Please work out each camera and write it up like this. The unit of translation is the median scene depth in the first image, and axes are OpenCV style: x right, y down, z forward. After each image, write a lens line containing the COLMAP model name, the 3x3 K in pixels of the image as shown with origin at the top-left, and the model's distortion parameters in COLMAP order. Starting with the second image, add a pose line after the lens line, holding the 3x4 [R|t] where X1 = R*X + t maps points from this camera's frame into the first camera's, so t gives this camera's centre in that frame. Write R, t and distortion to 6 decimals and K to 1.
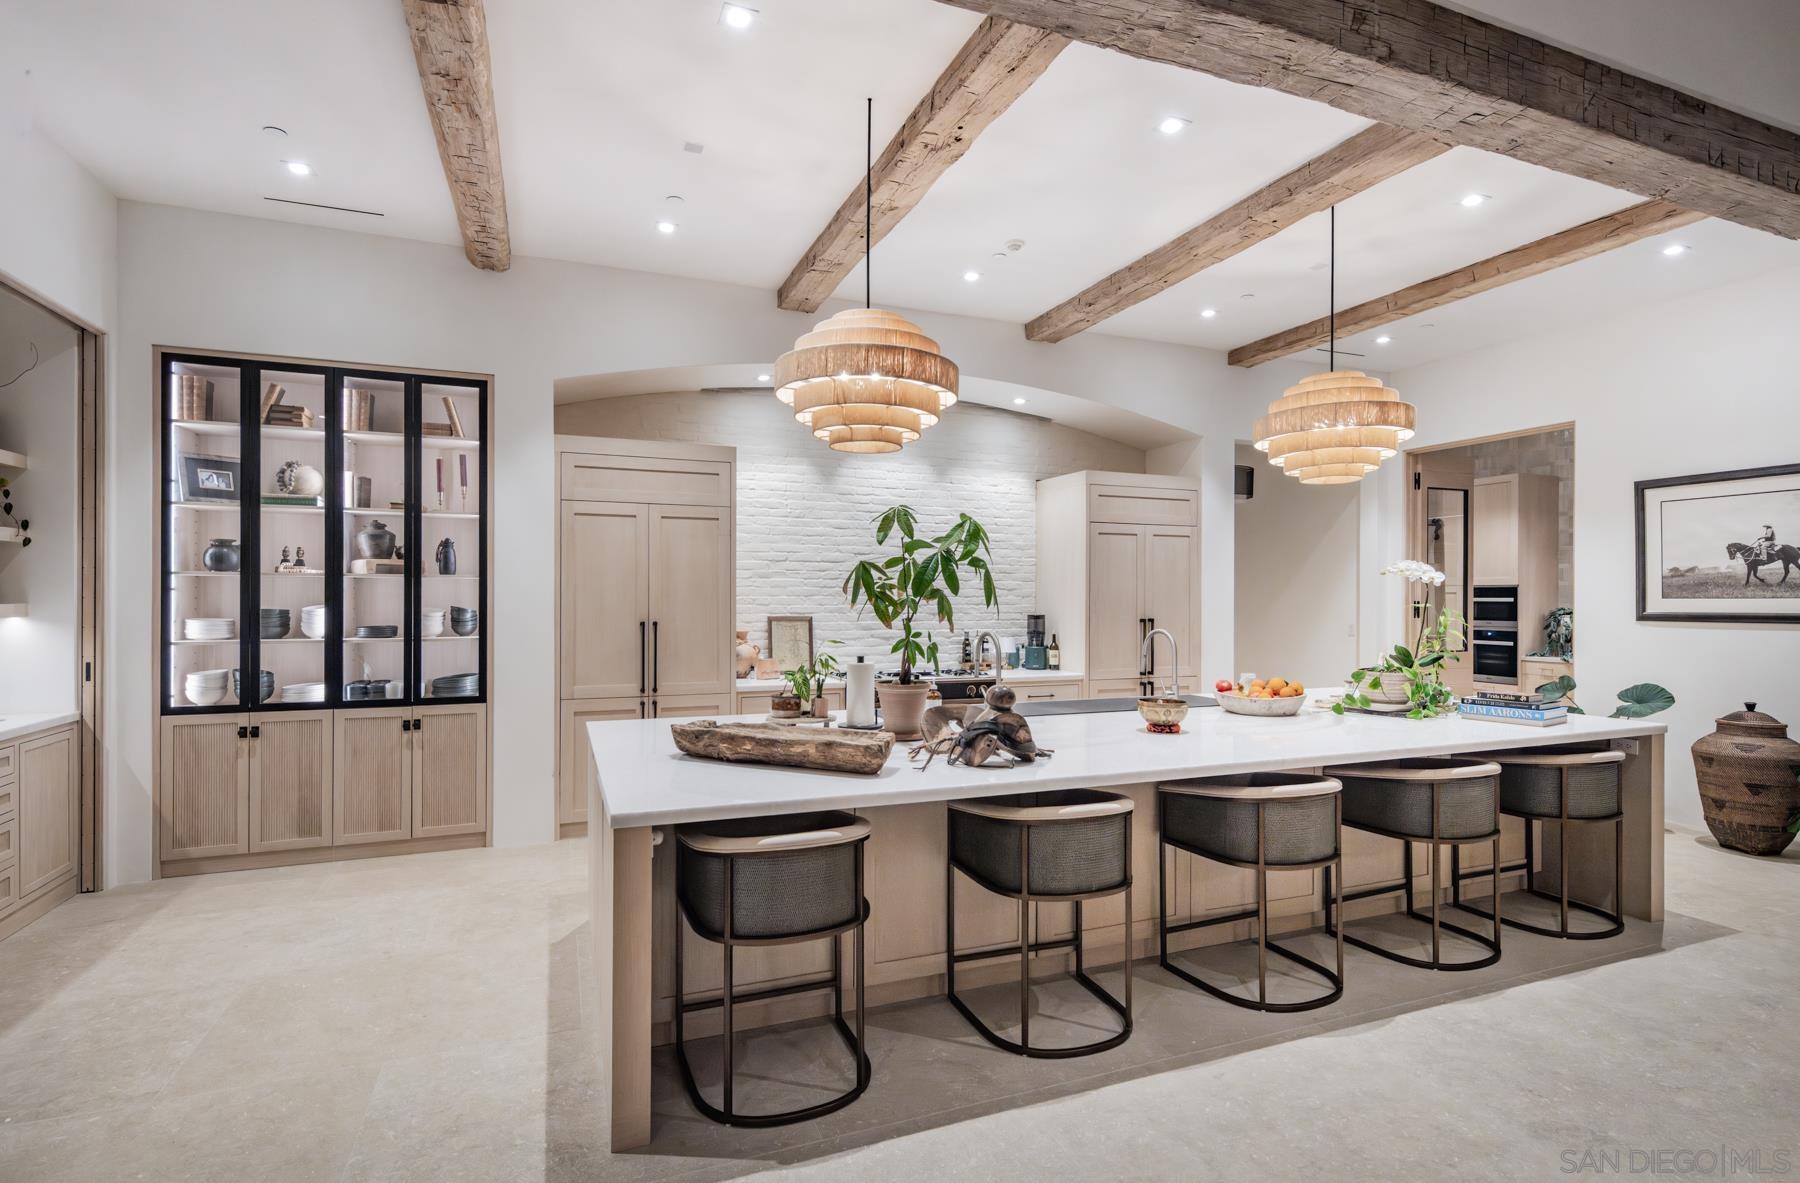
lens RADIAL K [[862.6, 0, 895.9], [0, 862.6, 597.6], [0, 0, 1]] dist [0.010791, -0.000757]
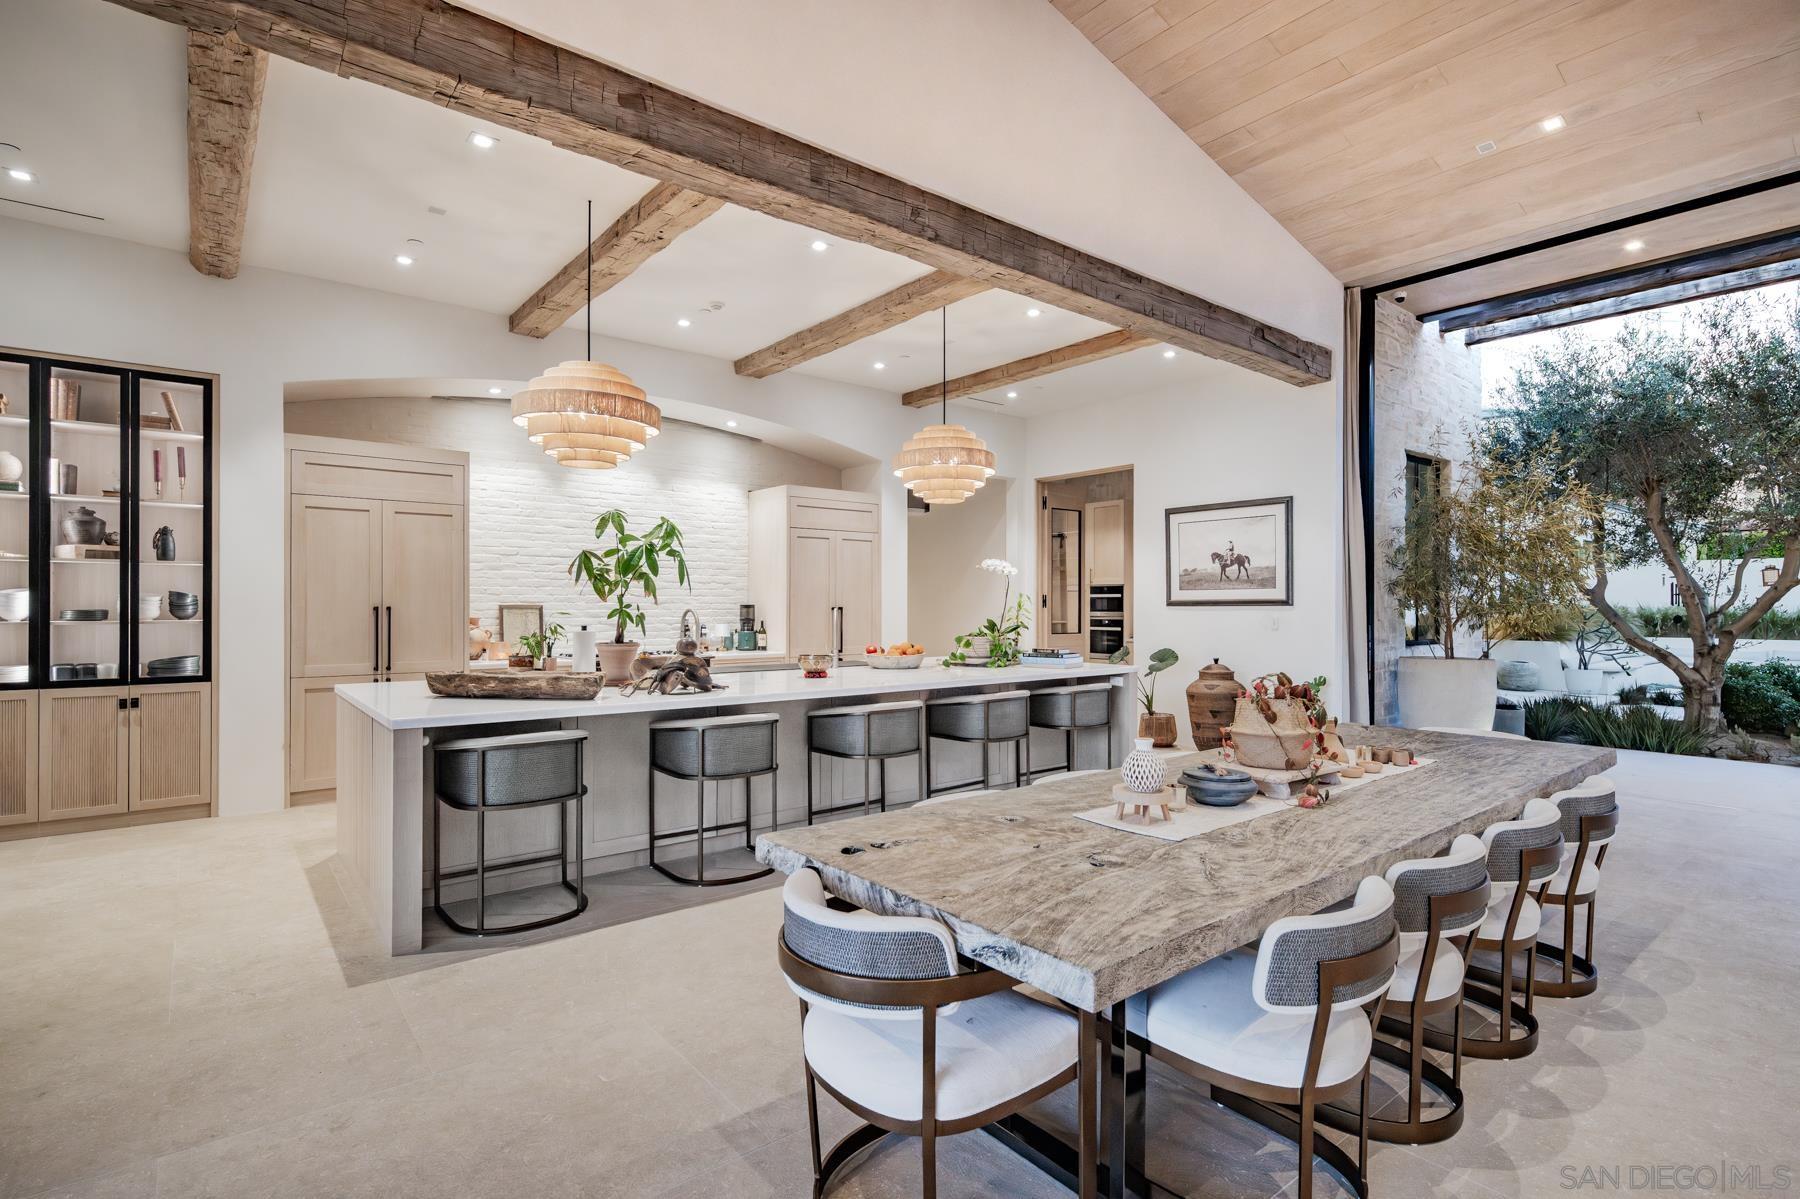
lens RADIAL K [[873.5, 0, 914.5], [0, 873.5, 604.3], [0, 0, 1]] dist [0.007044, -0.000671]
pose [[0.953285, -0.001153, 0.302069, 0.026923], [0.001400, 0.999999, -0.000599, 0.029008], [-0.302068, 0.000994, 0.953286, -0.301376]]
